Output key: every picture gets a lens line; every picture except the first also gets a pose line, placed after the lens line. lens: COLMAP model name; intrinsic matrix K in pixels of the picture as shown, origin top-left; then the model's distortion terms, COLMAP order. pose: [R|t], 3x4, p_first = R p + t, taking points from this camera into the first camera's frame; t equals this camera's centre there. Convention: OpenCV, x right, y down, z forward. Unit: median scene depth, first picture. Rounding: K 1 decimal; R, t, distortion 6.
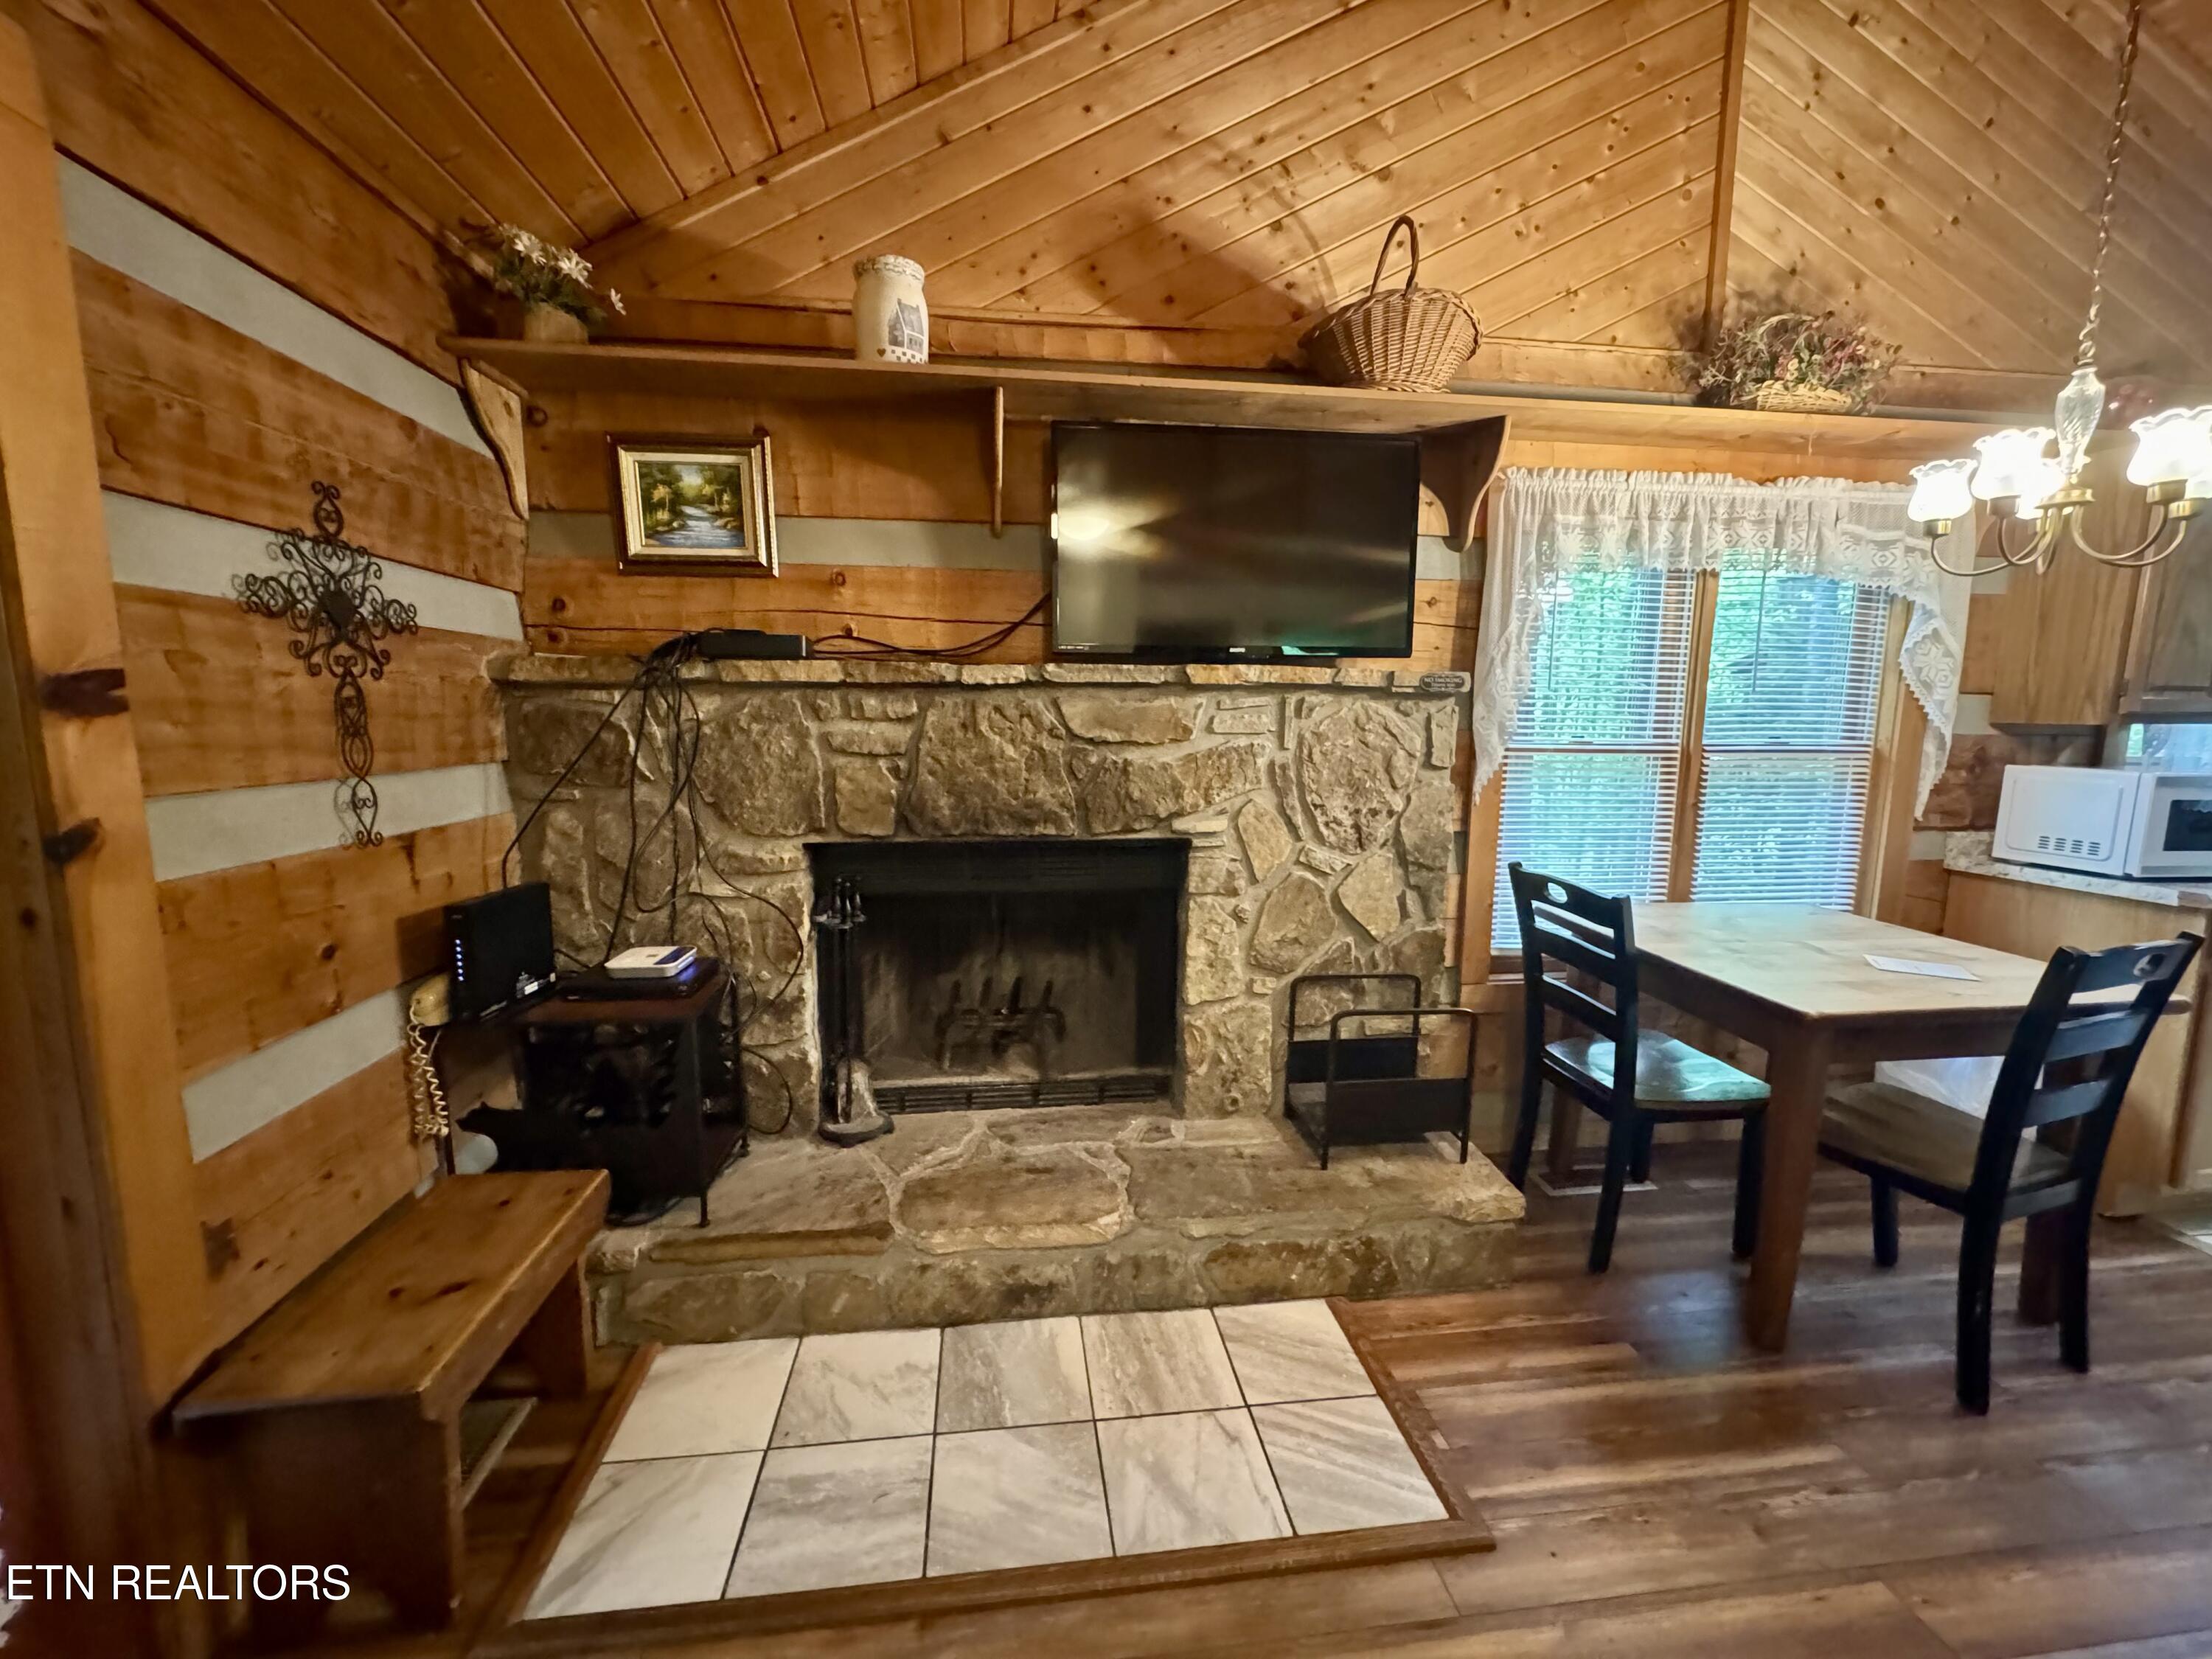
lens RADIAL K [[887.2, 0, 1102.7], [0, 887.2, 826.6], [0, 0, 1]] dist [-0.001739, 0.000251]
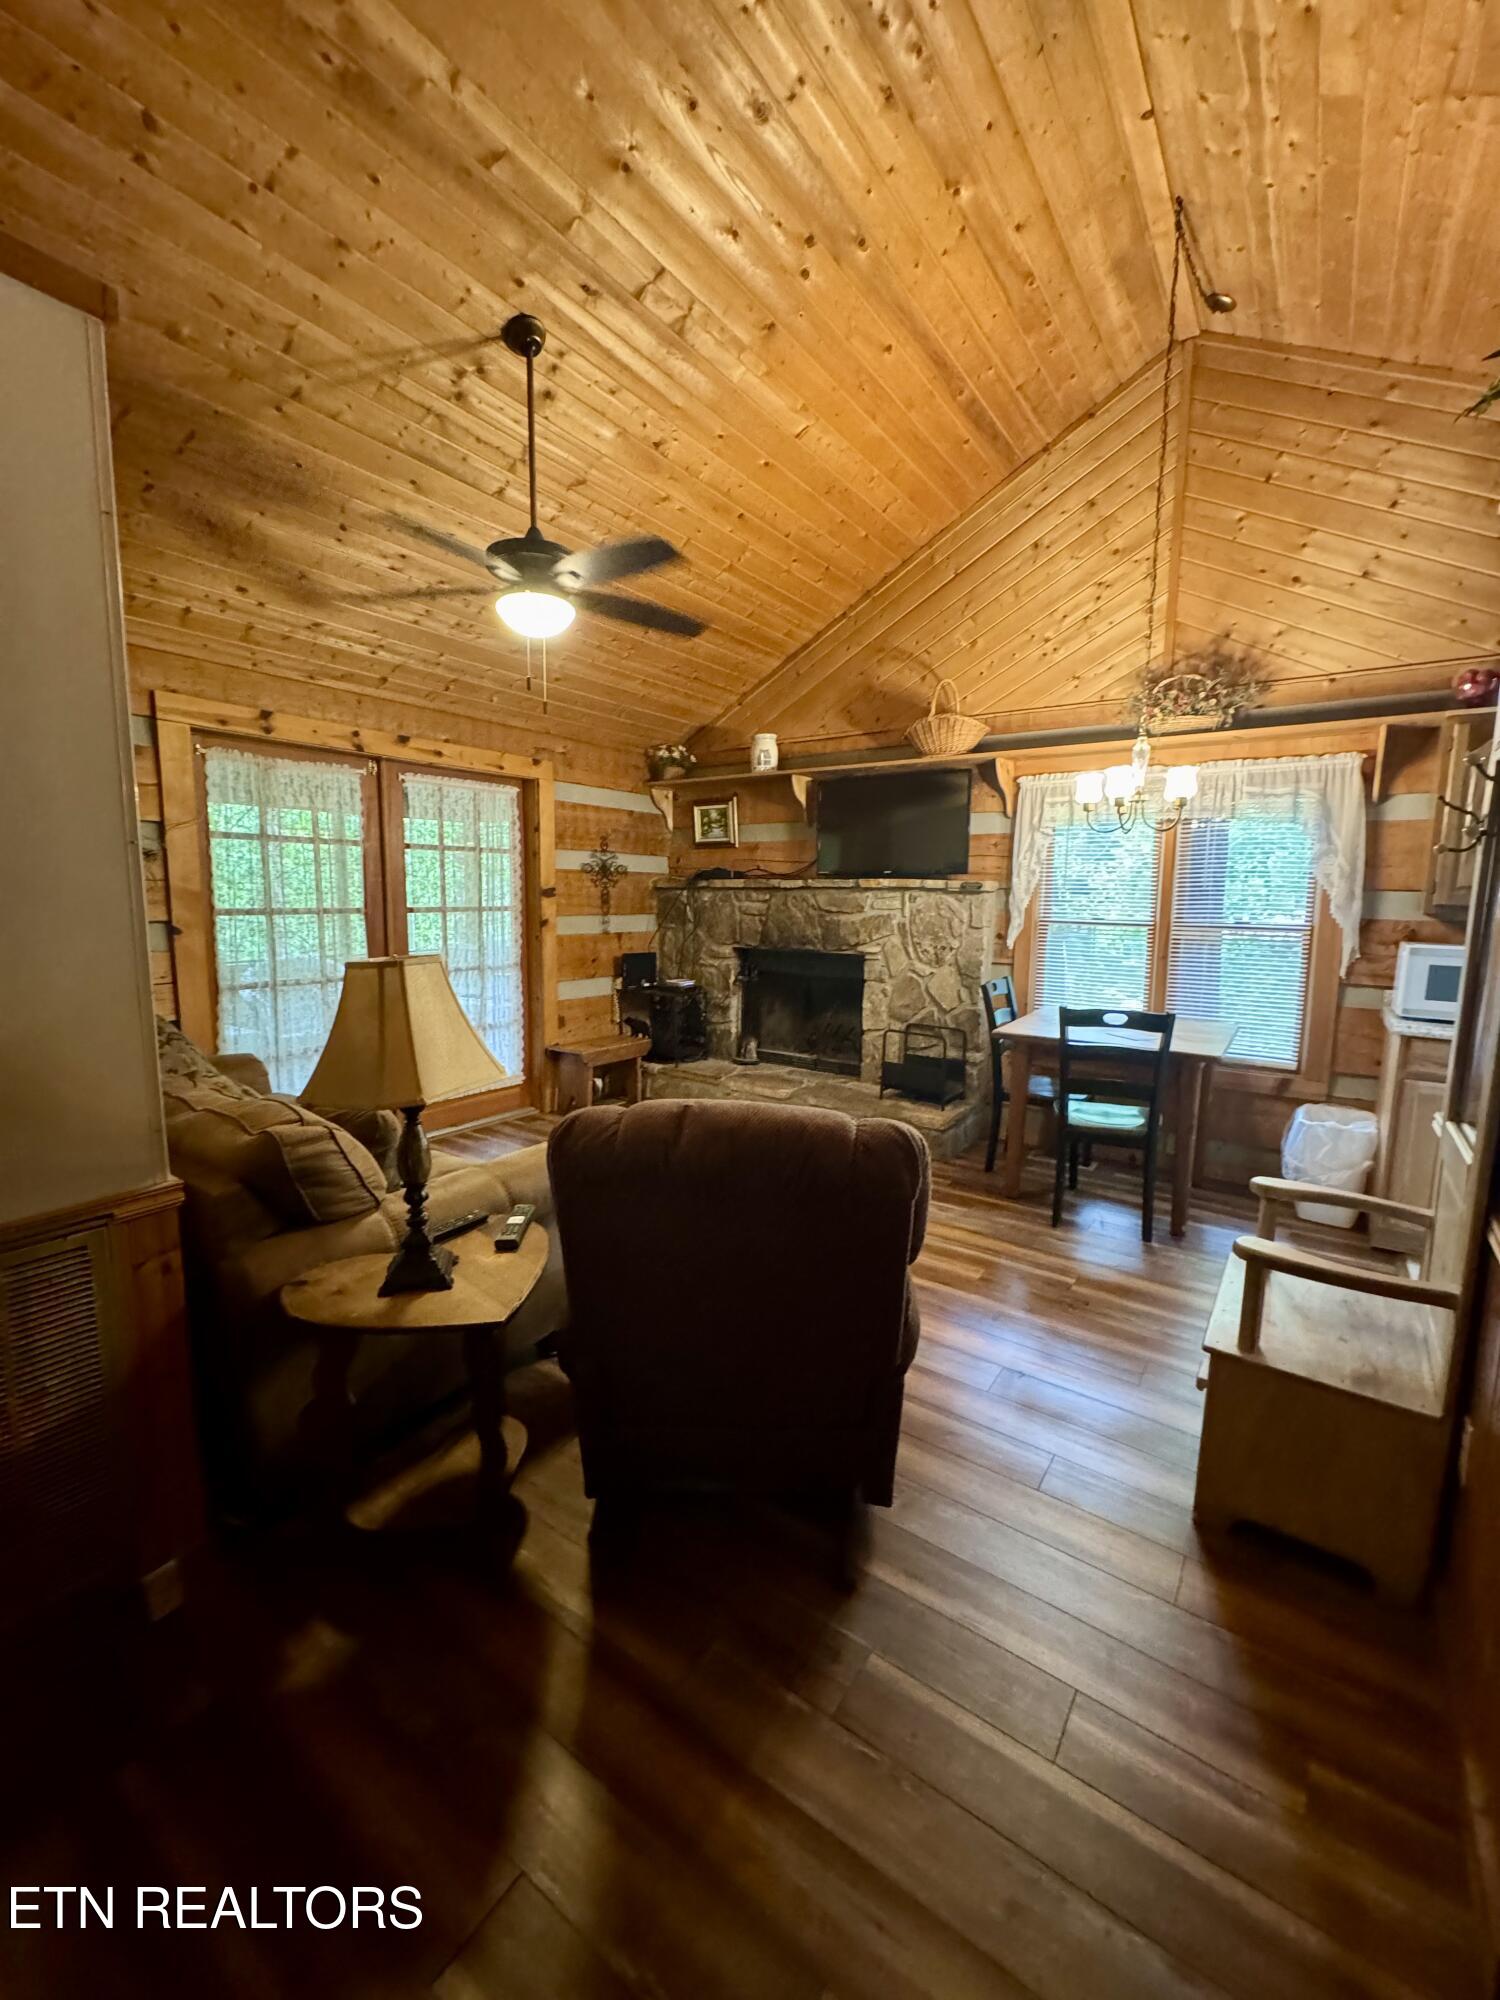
lens RADIAL K [[798.2, 0, 755.6], [0, 798.2, 997.5], [0, 0, 1]] dist [-0.001567, 0.000032]
pose [[0.742692, 0.088748, -0.663726, 1.271051], [-0.094536, 0.995148, 0.027279, 0.093199], [0.662927, 0.042486, 0.747478, -0.716568]]
